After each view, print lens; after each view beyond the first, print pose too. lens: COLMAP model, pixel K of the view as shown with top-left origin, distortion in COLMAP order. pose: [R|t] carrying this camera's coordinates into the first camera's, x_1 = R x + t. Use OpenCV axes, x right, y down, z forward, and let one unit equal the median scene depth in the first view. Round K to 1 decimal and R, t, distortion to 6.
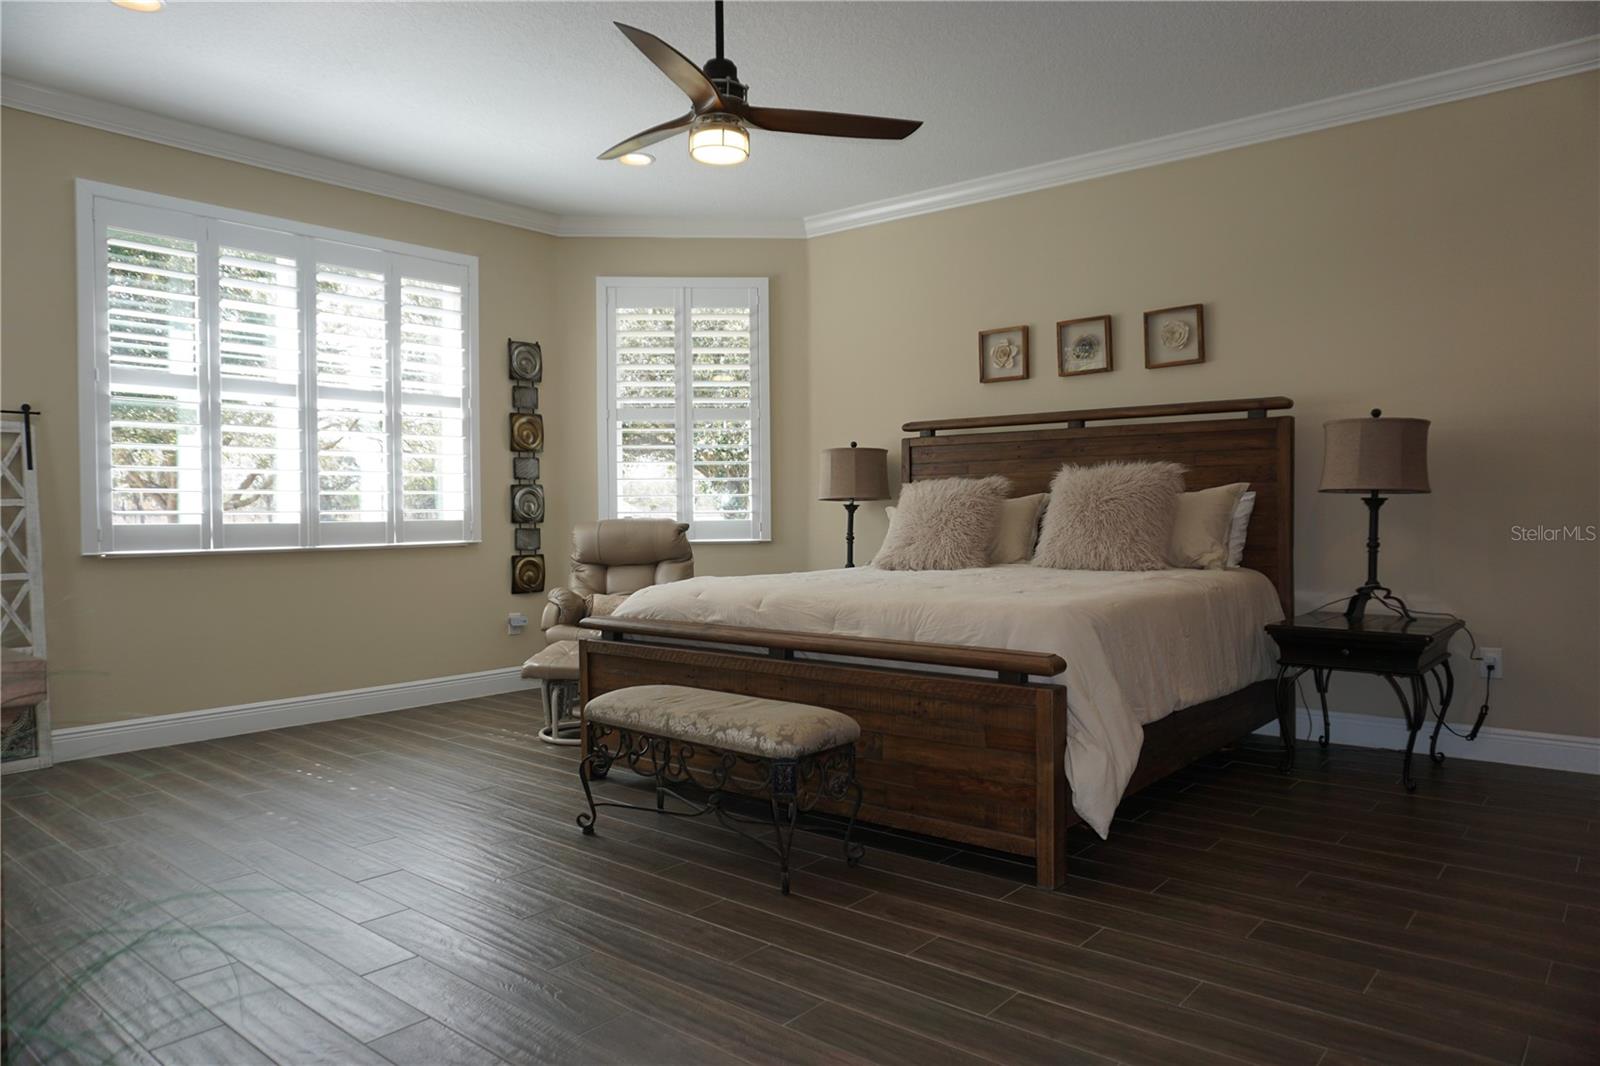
lens RADIAL K [[1064.2, 0, 783.5], [0, 1064.2, 539.7], [0, 0, 1]] dist [-0.050813, 0.040006]
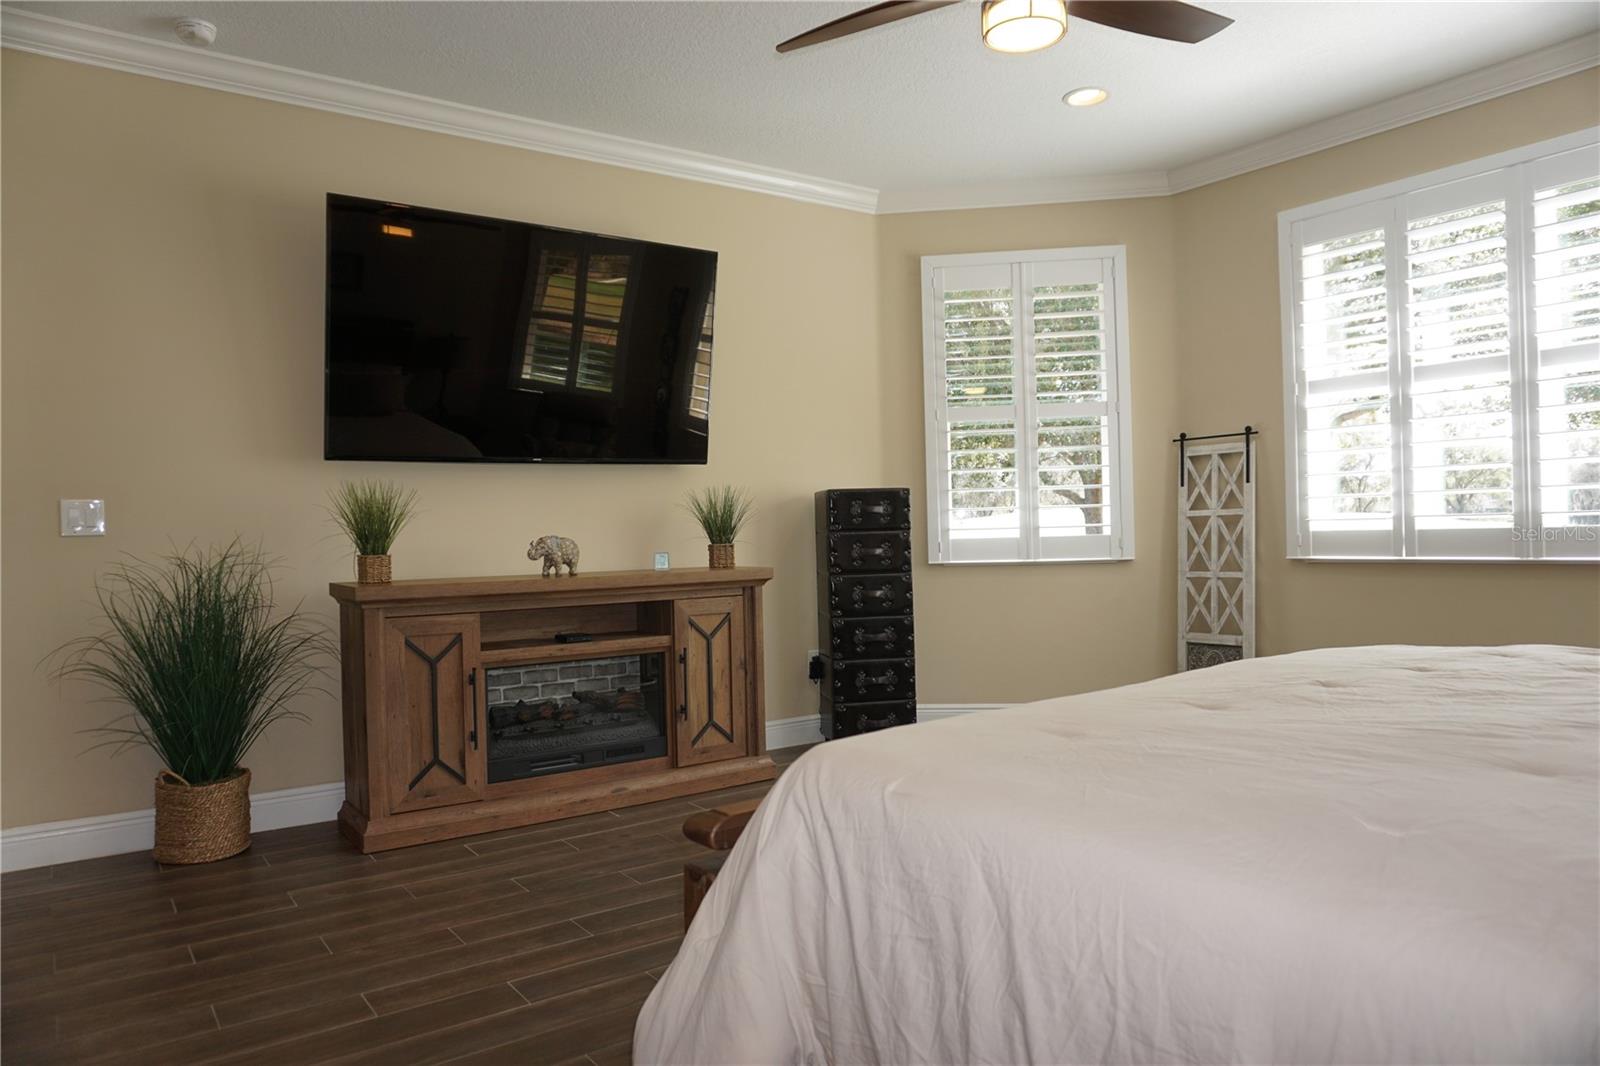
lens RADIAL K [[1064.2, 0, 804.5], [0, 1064.2, 535.7], [0, 0, 1]] dist [-0.050813, 0.040006]
pose [[-0.235079, 0.014454, -0.971869, 0.524479], [-0.001724, 0.999882, 0.015288, -0.025503], [0.971975, 0.005269, -0.235026, 0.799409]]
